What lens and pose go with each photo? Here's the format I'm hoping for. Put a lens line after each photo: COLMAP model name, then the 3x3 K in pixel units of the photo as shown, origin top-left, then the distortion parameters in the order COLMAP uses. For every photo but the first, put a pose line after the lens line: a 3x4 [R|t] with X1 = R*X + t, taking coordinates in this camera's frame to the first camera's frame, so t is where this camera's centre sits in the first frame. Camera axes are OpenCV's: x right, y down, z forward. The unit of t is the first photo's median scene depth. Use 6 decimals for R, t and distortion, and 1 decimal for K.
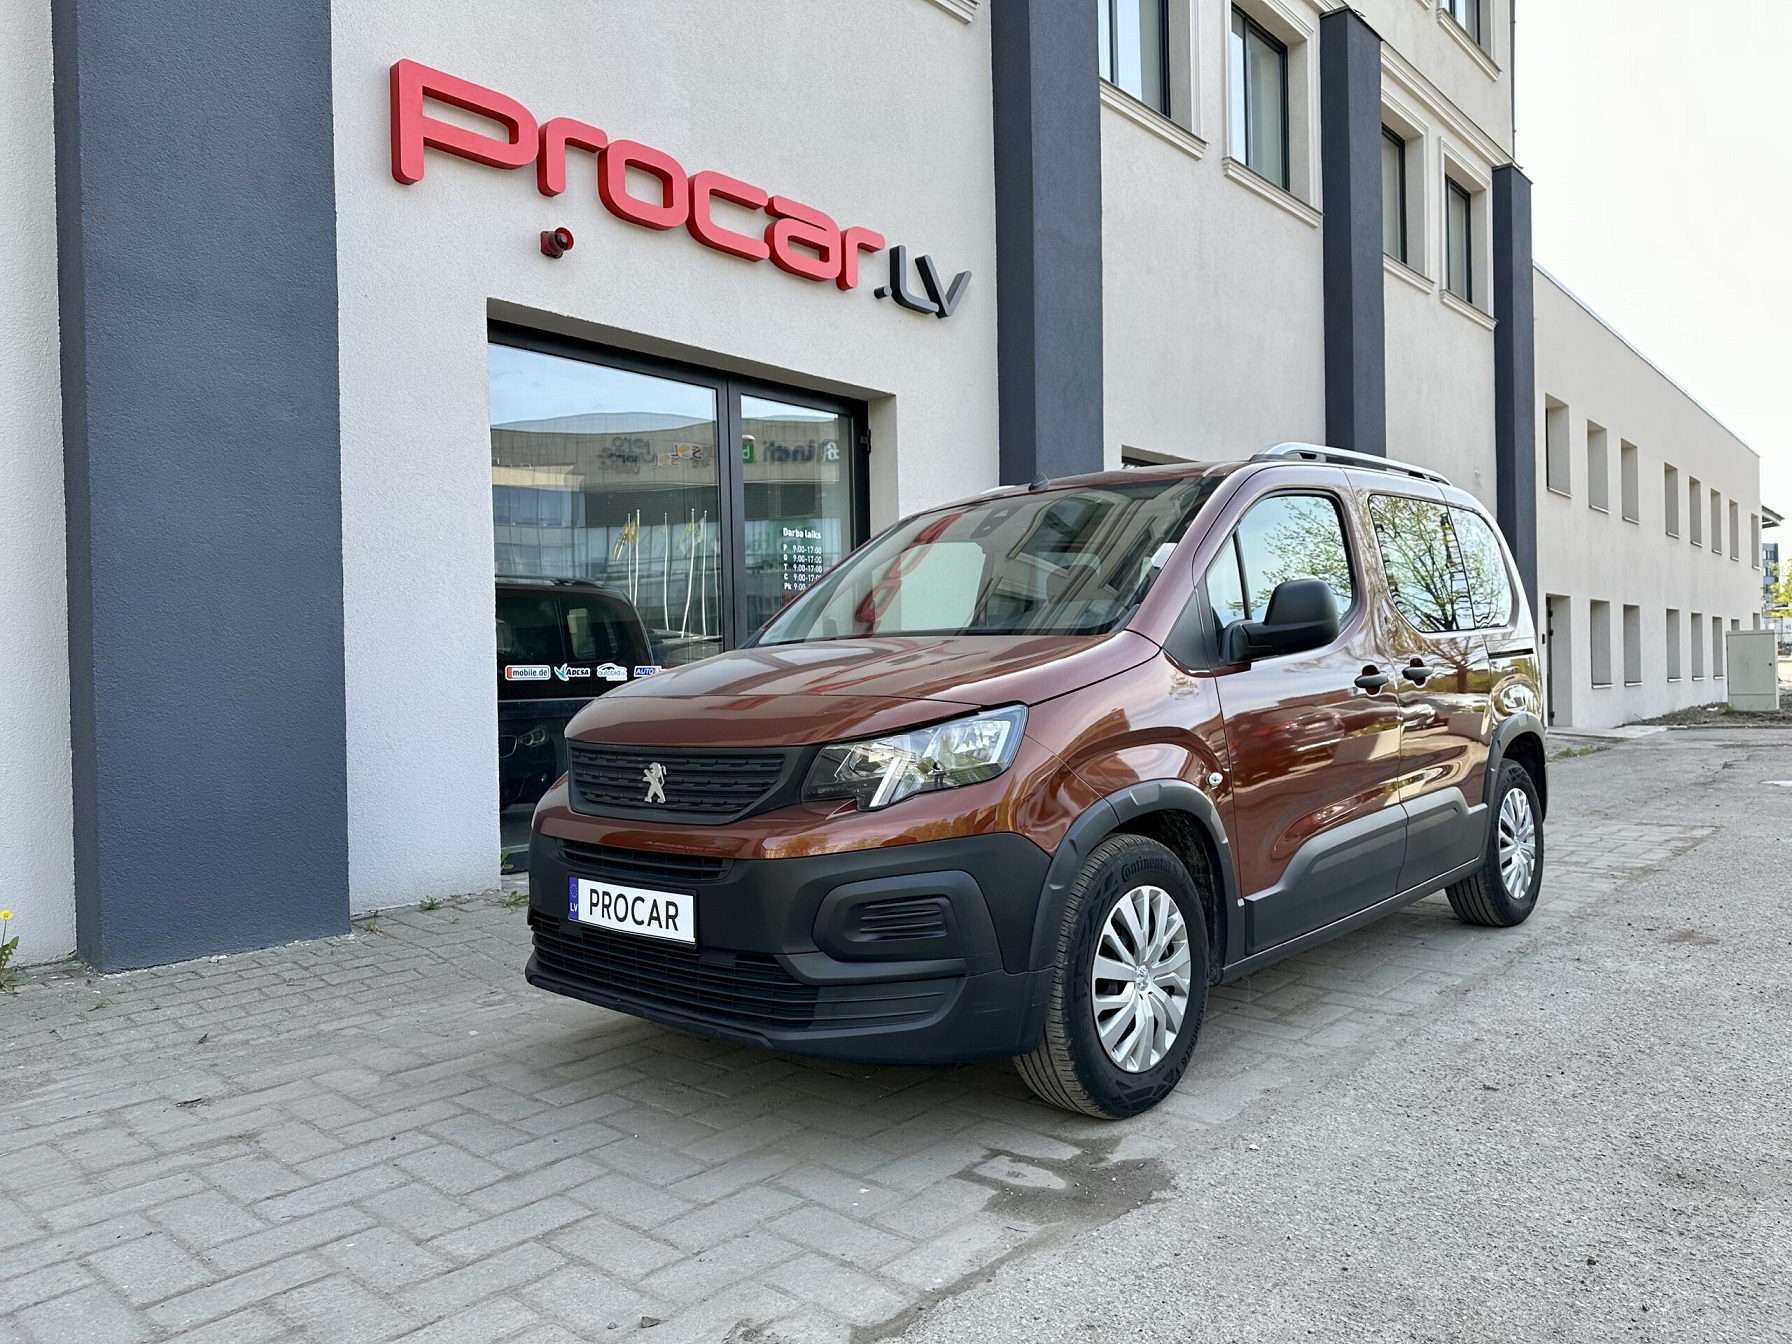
lens RADIAL K [[1273.3, 0, 899.9], [0, 1273.3, 677.4], [0, 0, 1]] dist [0.040703, -0.041494]
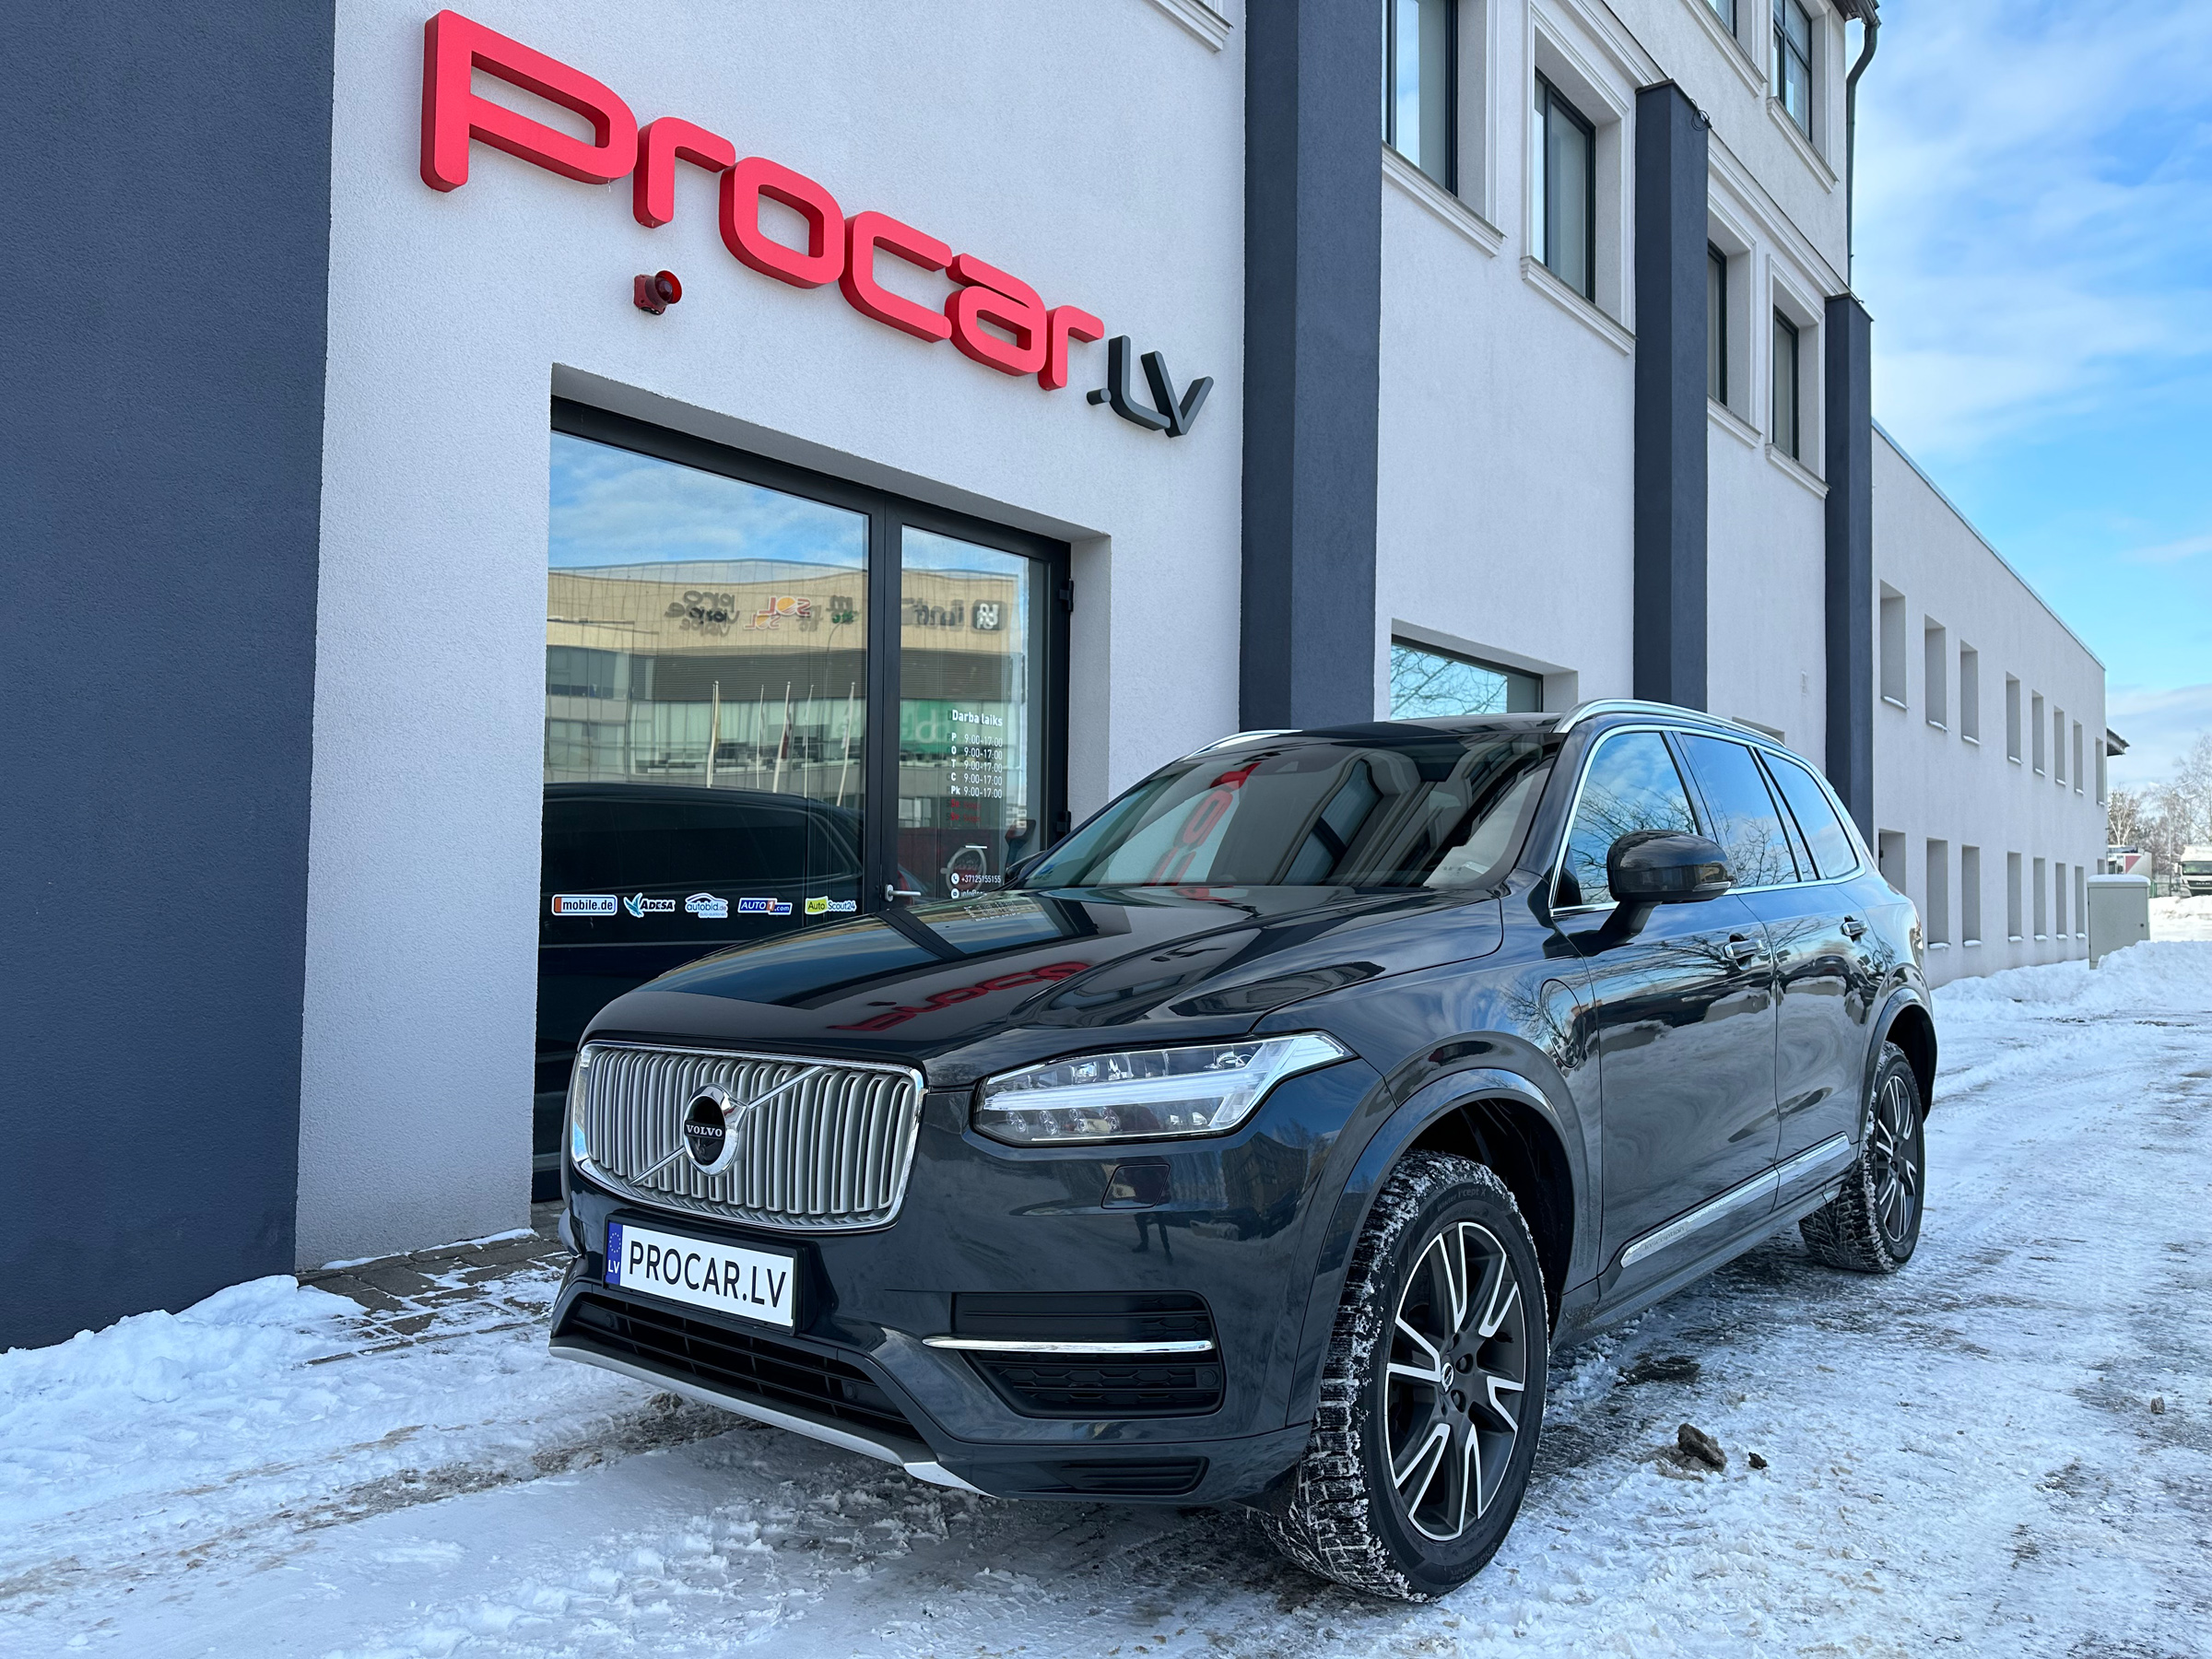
lens RADIAL K [[1571.8, 0, 1122.9], [0, 1571.8, 831.9], [0, 0, 1]] dist [0.040703, -0.041494]
pose [[0.998074, 0.034202, 0.051755, -0.038031], [-0.031900, 0.998493, -0.044666, -0.011469], [-0.053205, 0.042929, 0.997660, 0.107356]]
